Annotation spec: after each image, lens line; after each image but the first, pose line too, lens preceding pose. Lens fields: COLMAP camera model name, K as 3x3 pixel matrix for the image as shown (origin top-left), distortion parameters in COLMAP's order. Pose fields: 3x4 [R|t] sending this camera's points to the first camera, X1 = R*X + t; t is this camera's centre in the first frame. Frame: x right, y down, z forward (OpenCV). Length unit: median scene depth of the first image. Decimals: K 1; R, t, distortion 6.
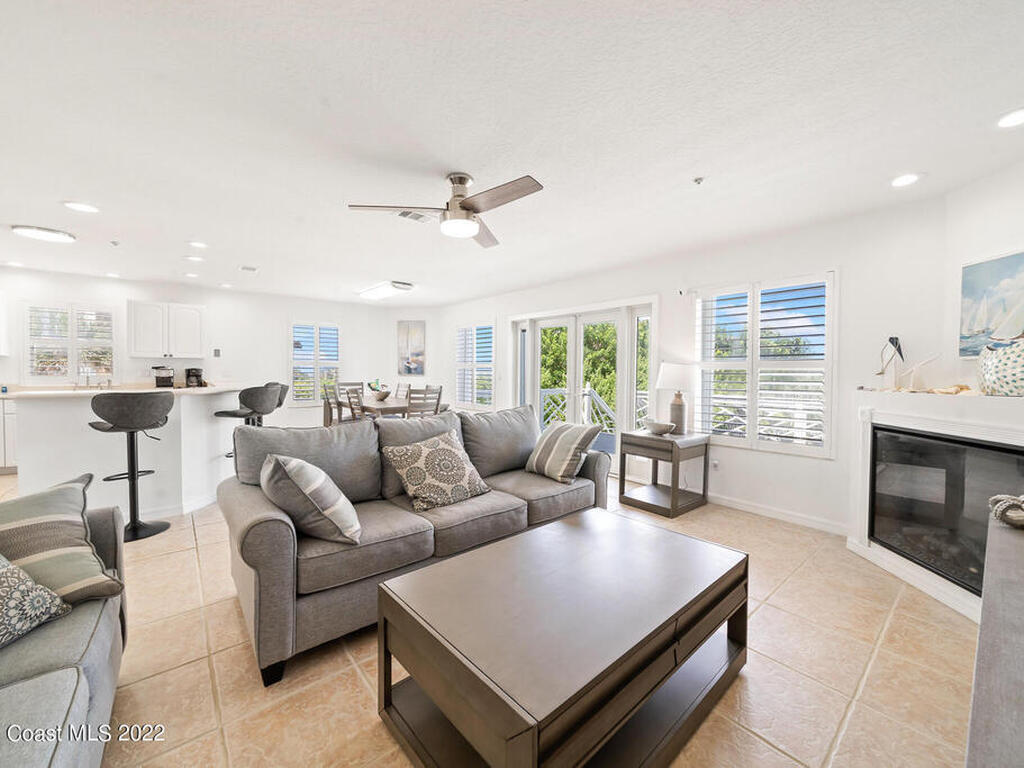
lens RADIAL K [[401.8, 0, 520.0], [0, 401.8, 377.3], [0, 0, 1]] dist [-0.001479, -0.000753]
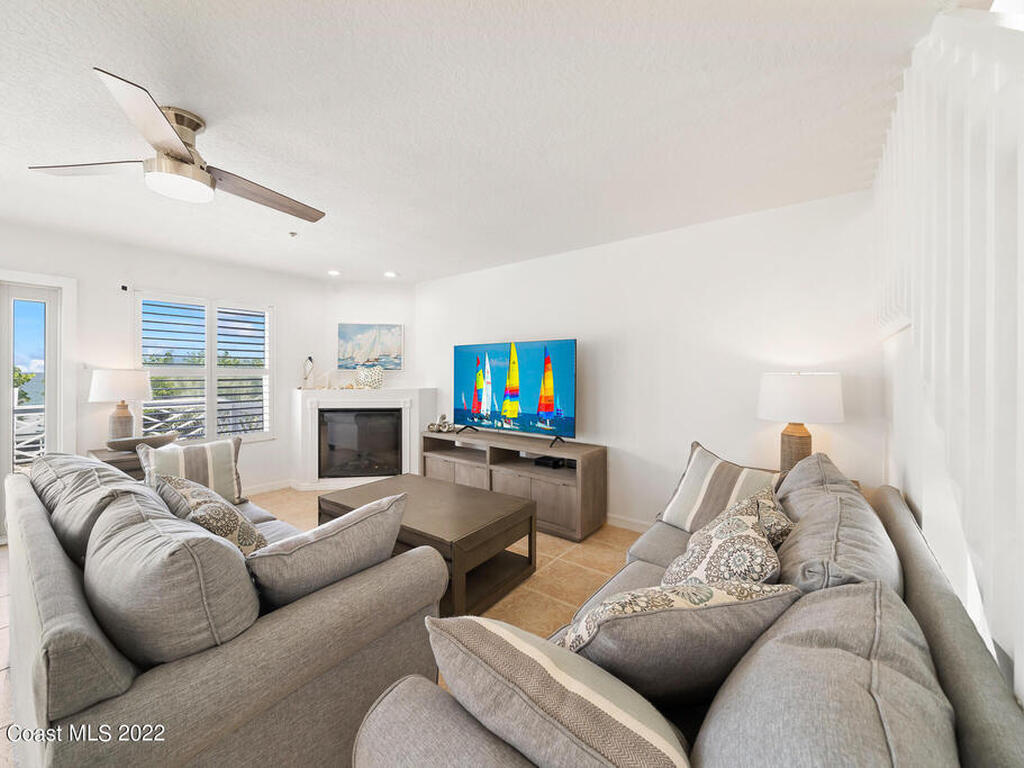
lens RADIAL K [[384.3, 0, 505.4], [0, 384.3, 370.7], [0, 0, 1]] dist [-0.000479, -0.000109]
pose [[-0.198948, -0.008667, 0.979972, -0.417984], [0.009807, 0.999893, 0.010834, -0.026506], [-0.979961, 0.011766, -0.198842, 0.267931]]
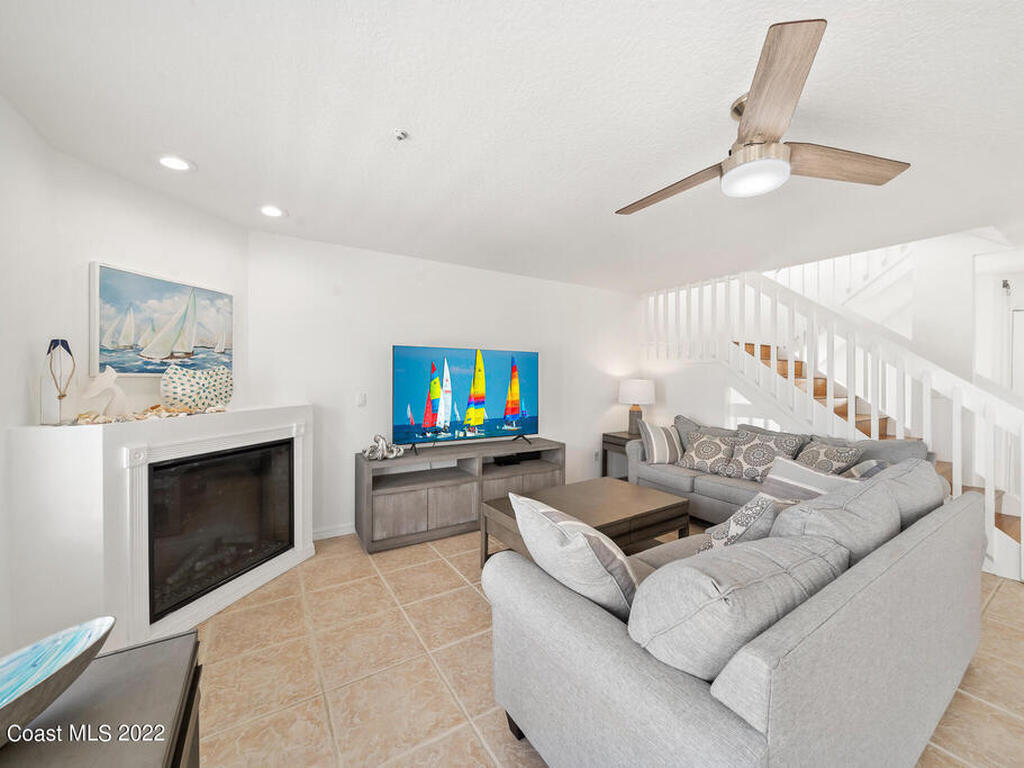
lens RADIAL K [[401.8, 0, 520.0], [0, 401.8, 377.3], [0, 0, 1]] dist [-0.001479, -0.000753]
pose [[-0.990246, -0.013685, 0.138653, 0.055785], [-0.012294, 0.999865, 0.010882, -0.028737], [-0.138784, 0.009071, -0.990281, 0.792641]]
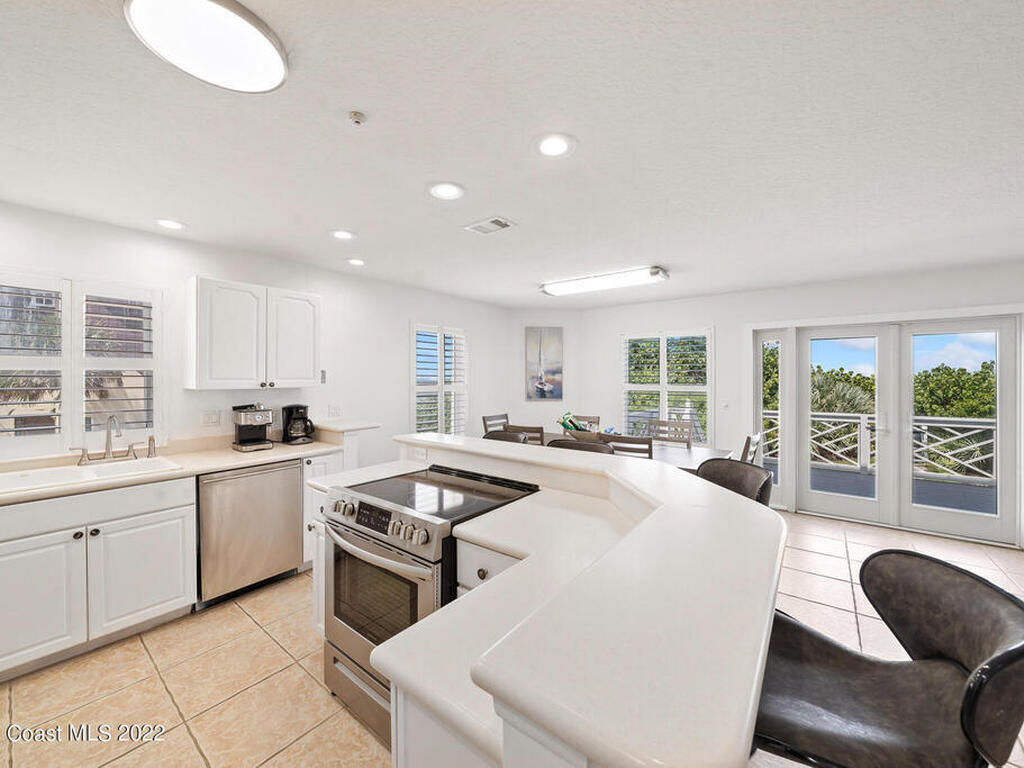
lens RADIAL K [[401.8, 0, 520.0], [0, 401.8, 377.3], [0, 0, 1]] dist [-0.001479, -0.000753]
pose [[0.978810, -0.010202, 0.204514, -0.657518], [0.013617, 0.999790, -0.015296, -0.051906], [-0.204315, 0.017757, 0.978744, 0.407676]]
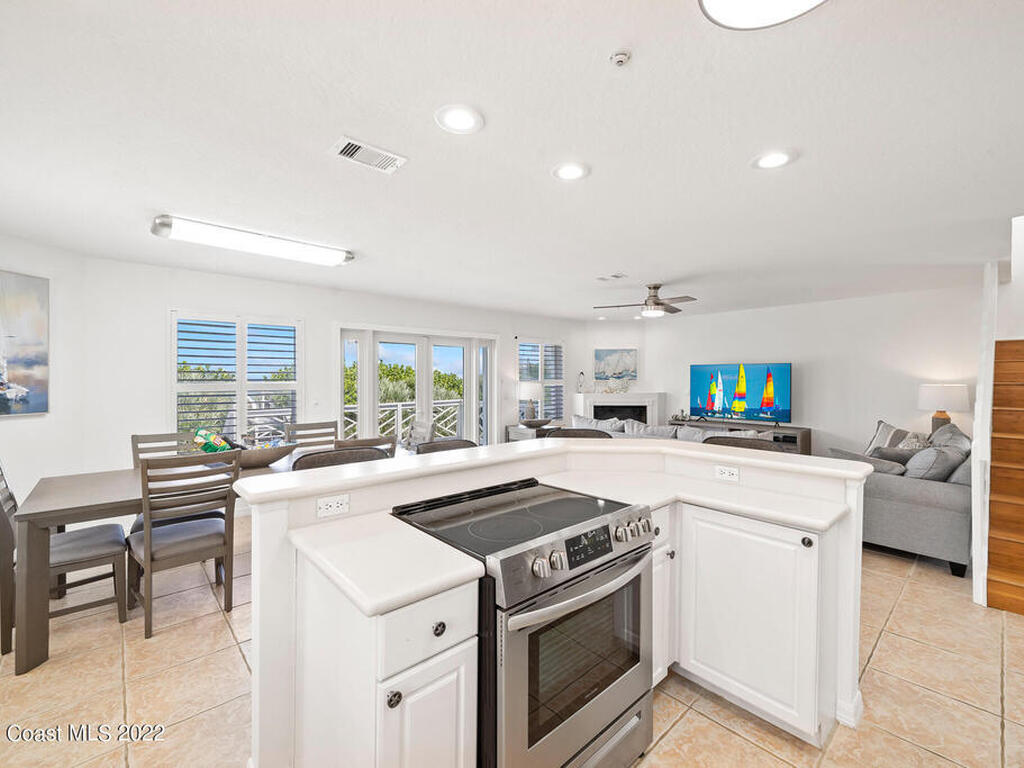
lens RADIAL K [[436.0, 0, 514.2], [0, 436.0, 377.6], [0, 0, 1]] dist [-0.001155, -0.000237]
pose [[-0.019156, -0.015310, 0.999699, -0.957335], [0.014356, 0.999775, 0.015587, -0.059100], [-0.999713, 0.014650, -0.018932, 0.766650]]
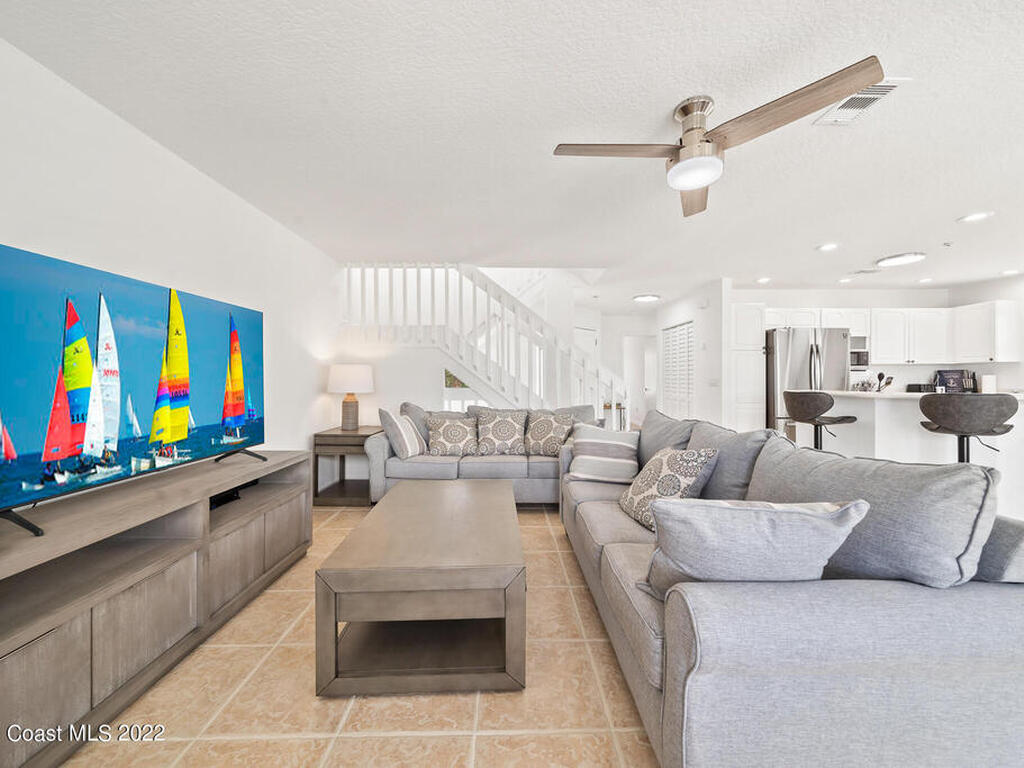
lens RADIAL K [[400.1, 0, 526.4], [0, 400.1, 385.6], [0, 0, 1]] dist [0.000682, 0.000021]
pose [[-0.628629, 0.012331, -0.777608, 0.298706], [-0.003400, 0.999821, 0.018602, 0.005825], [0.777698, 0.014338, -0.628475, 0.574733]]
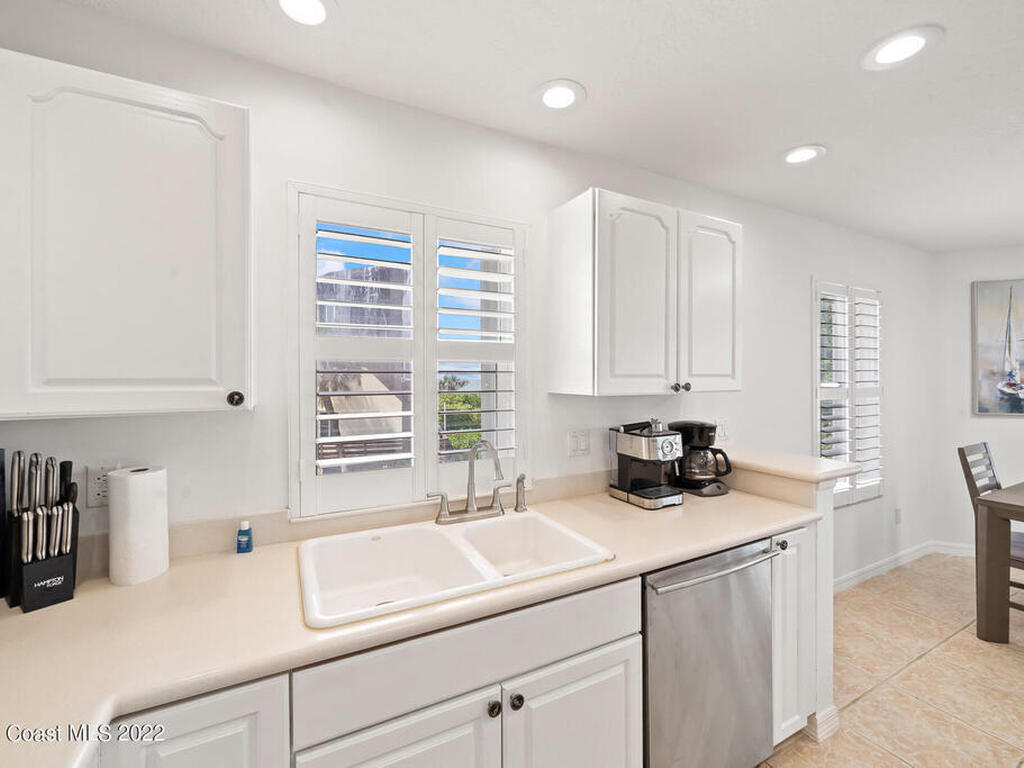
lens RADIAL K [[436.0, 0, 514.2], [0, 436.0, 377.6], [0, 0, 1]] dist [-0.001155, -0.000237]
pose [[0.972970, -0.015069, -0.230441, -0.923355], [0.010683, 0.999737, -0.020269, -0.056631], [0.230686, 0.017259, 0.972875, 0.665957]]
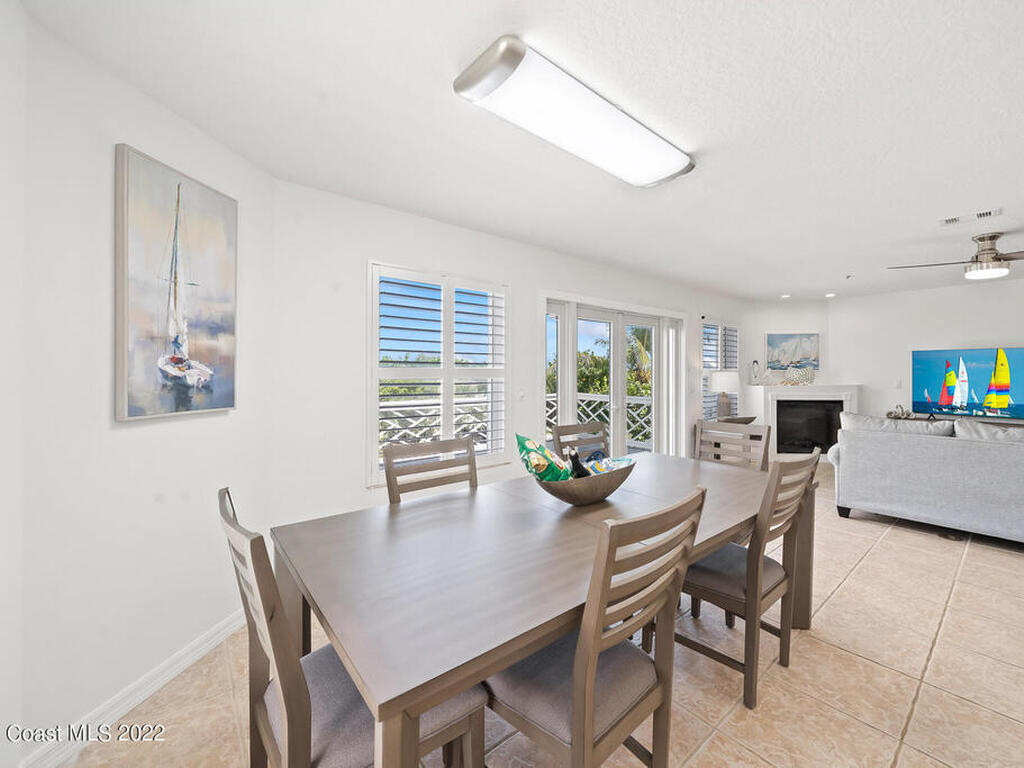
lens RADIAL K [[416.9, 0, 523.3], [0, 416.9, 367.0], [0, 0, 1]] dist [-0.006924, 0.000922]
pose [[0.026498, -0.001400, 0.999648, -0.704336], [0.013785, 0.999904, 0.001035, -0.043306], [-0.999554, 0.013752, 0.026515, 1.136559]]
